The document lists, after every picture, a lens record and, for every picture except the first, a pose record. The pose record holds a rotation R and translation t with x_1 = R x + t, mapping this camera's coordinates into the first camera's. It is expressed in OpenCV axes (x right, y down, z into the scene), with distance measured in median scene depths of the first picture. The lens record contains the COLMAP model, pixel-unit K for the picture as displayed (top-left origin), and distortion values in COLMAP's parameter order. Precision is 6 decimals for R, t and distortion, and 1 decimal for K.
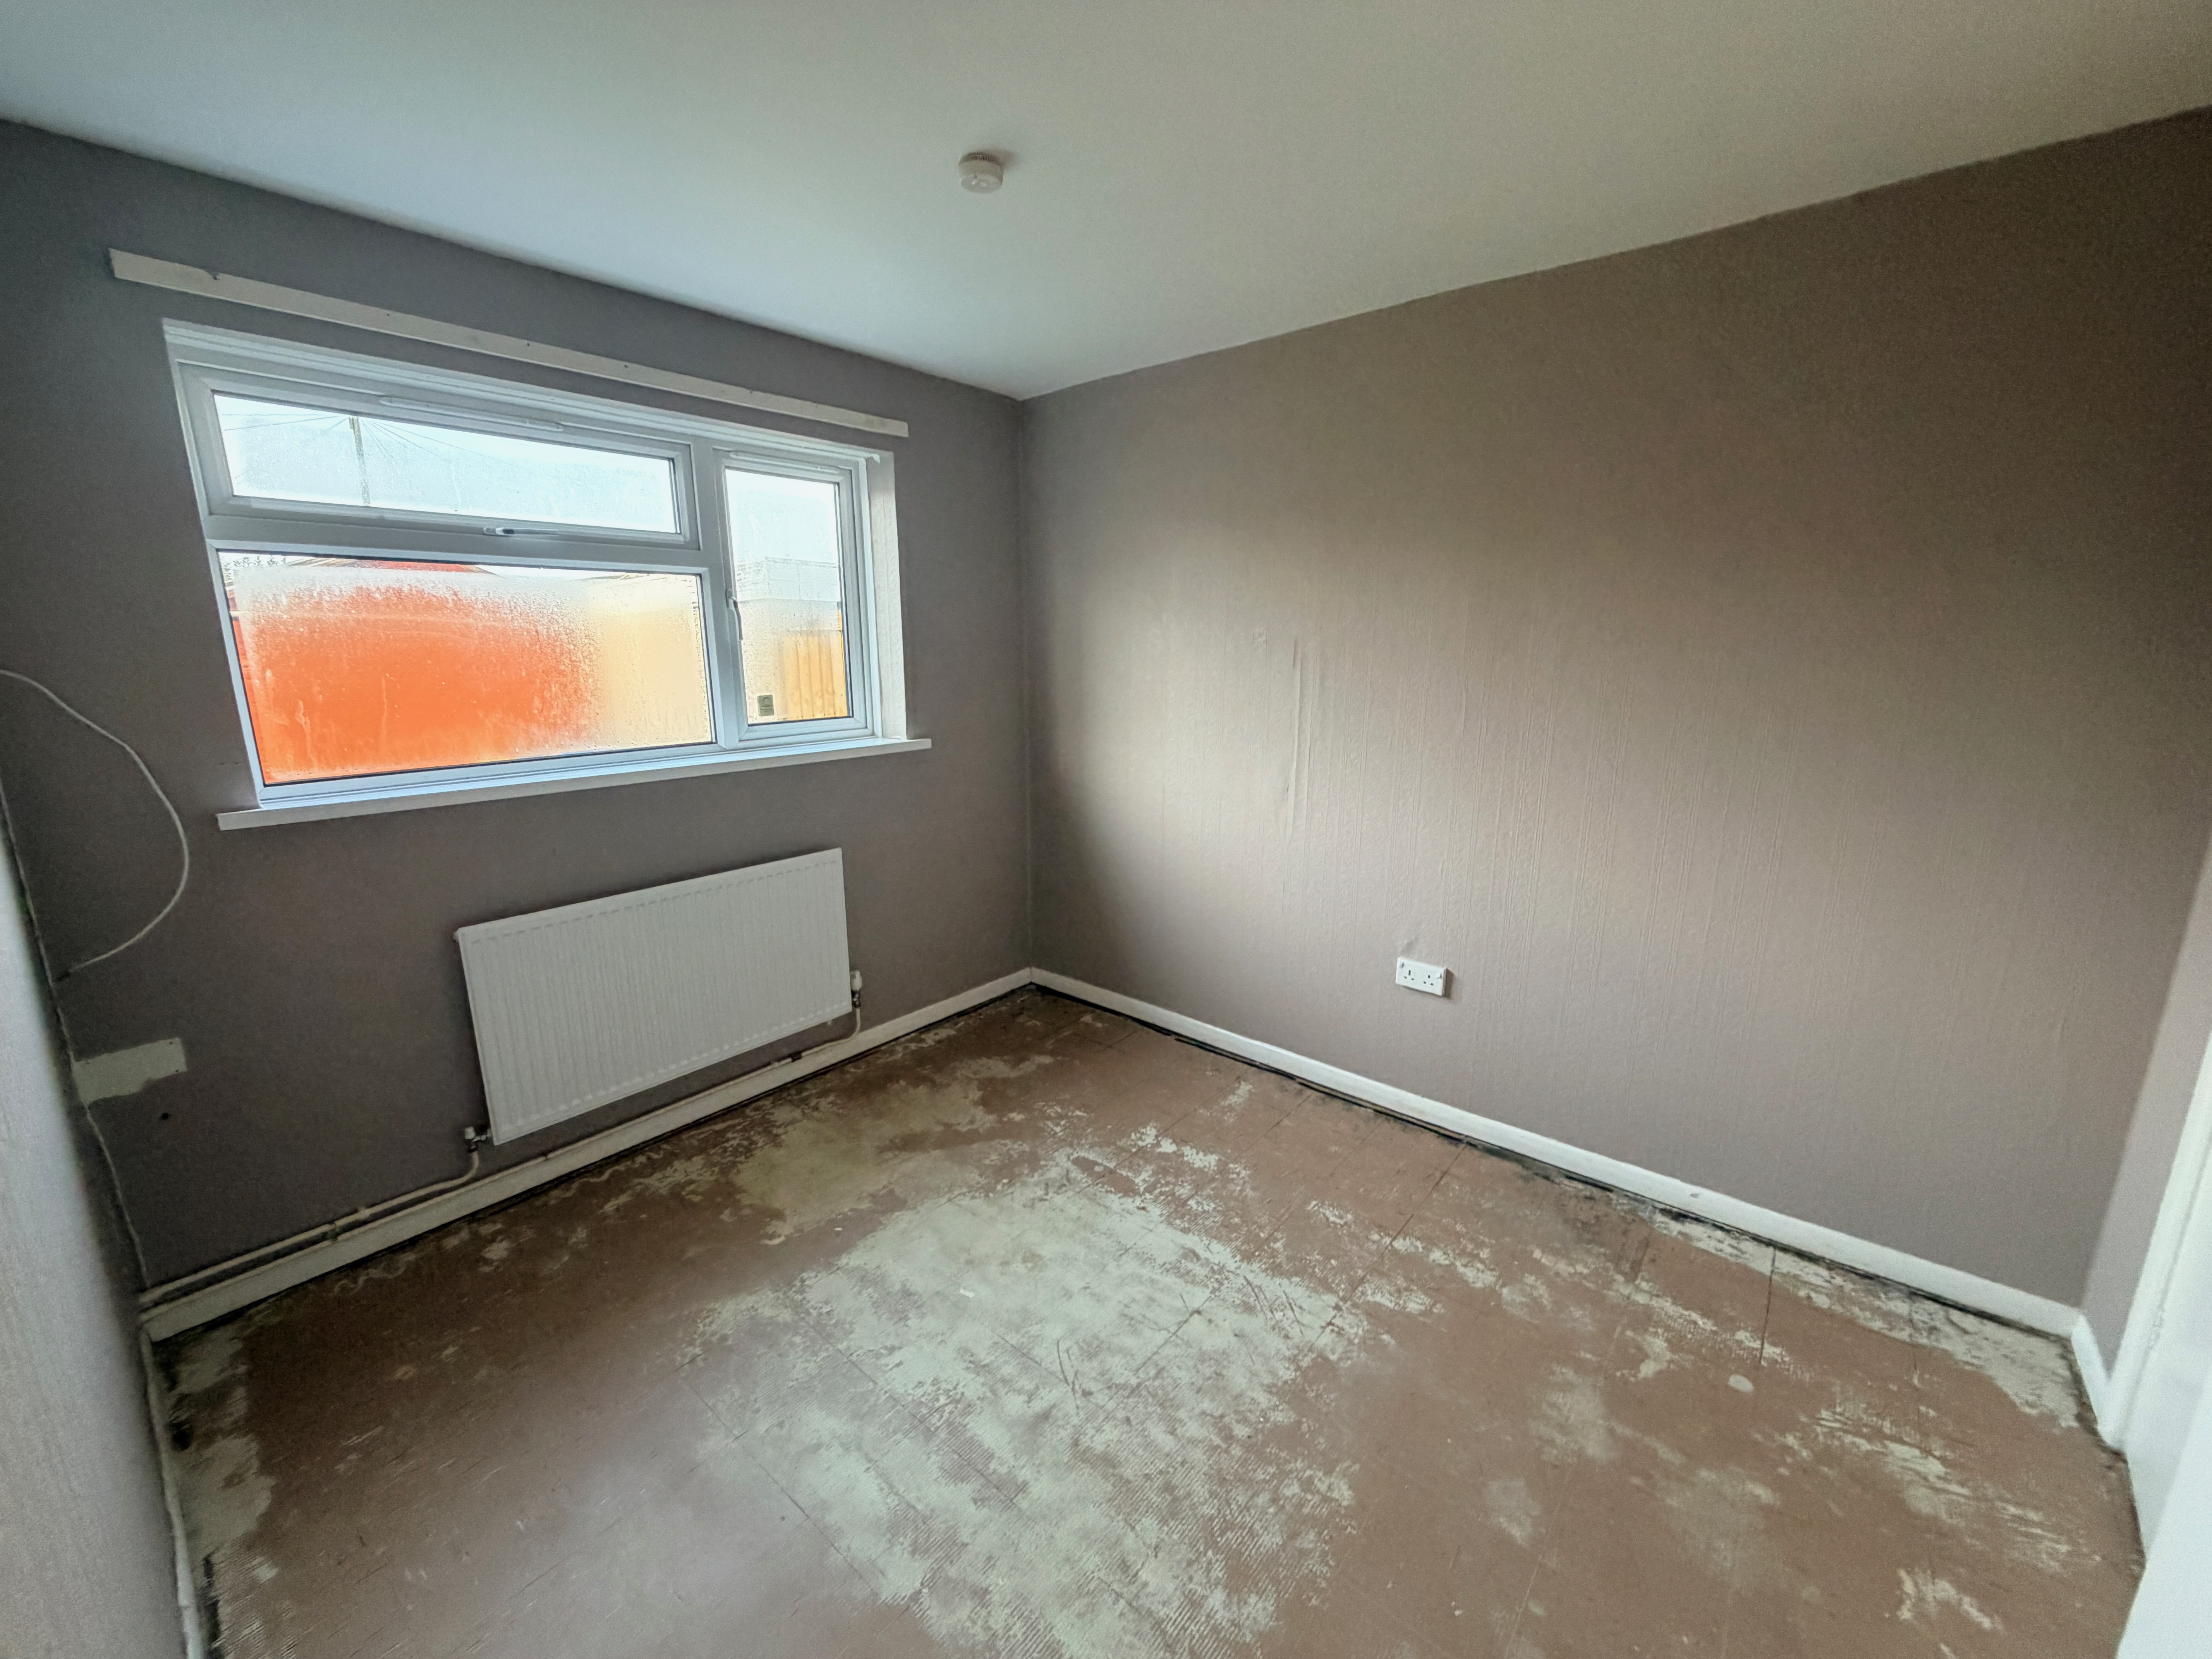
lens RADIAL K [[877.5, 0, 1105.1], [0, 877.5, 828.7], [0, 0, 1]] dist [-0.002305, 0.000502]
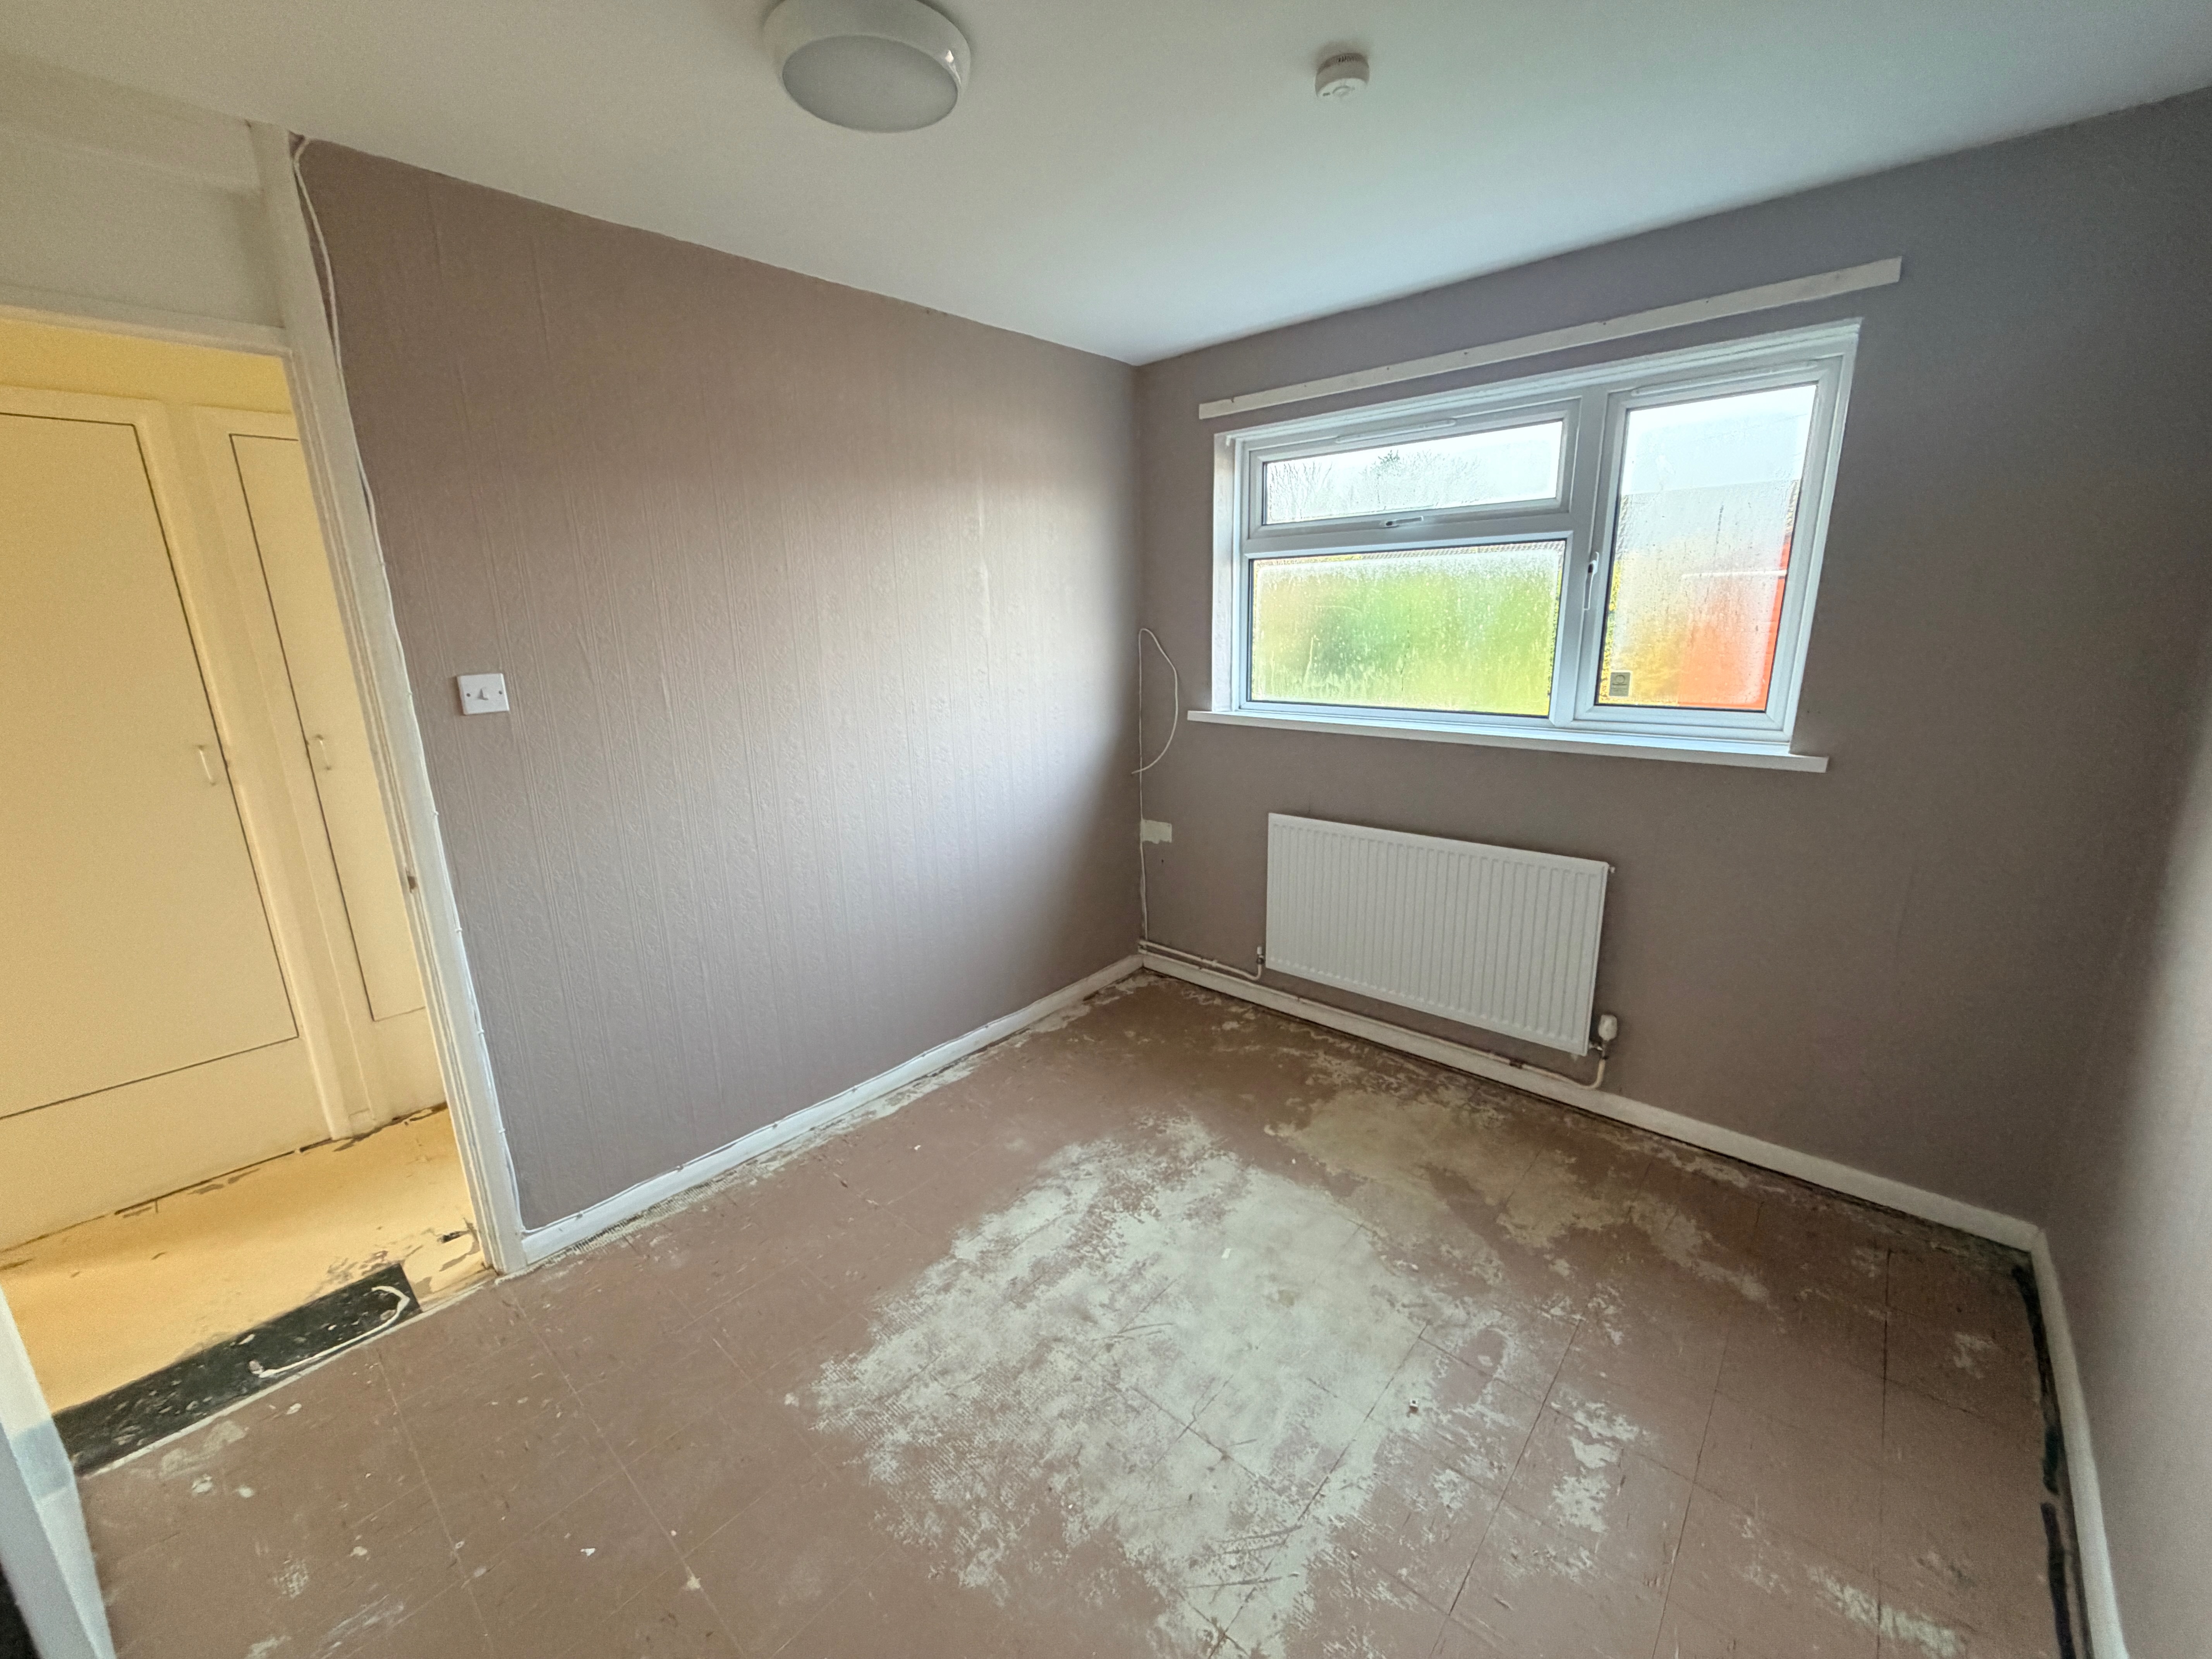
lens RADIAL K [[877.5, 0, 1091.9], [0, 877.5, 829.5], [0, 0, 1]] dist [-0.002305, 0.000502]
pose [[-0.033910, 0.246283, -0.968605, 0.710806], [-0.189478, 0.950001, 0.248186, -0.169806], [0.981299, 0.191945, 0.014451, 0.711414]]
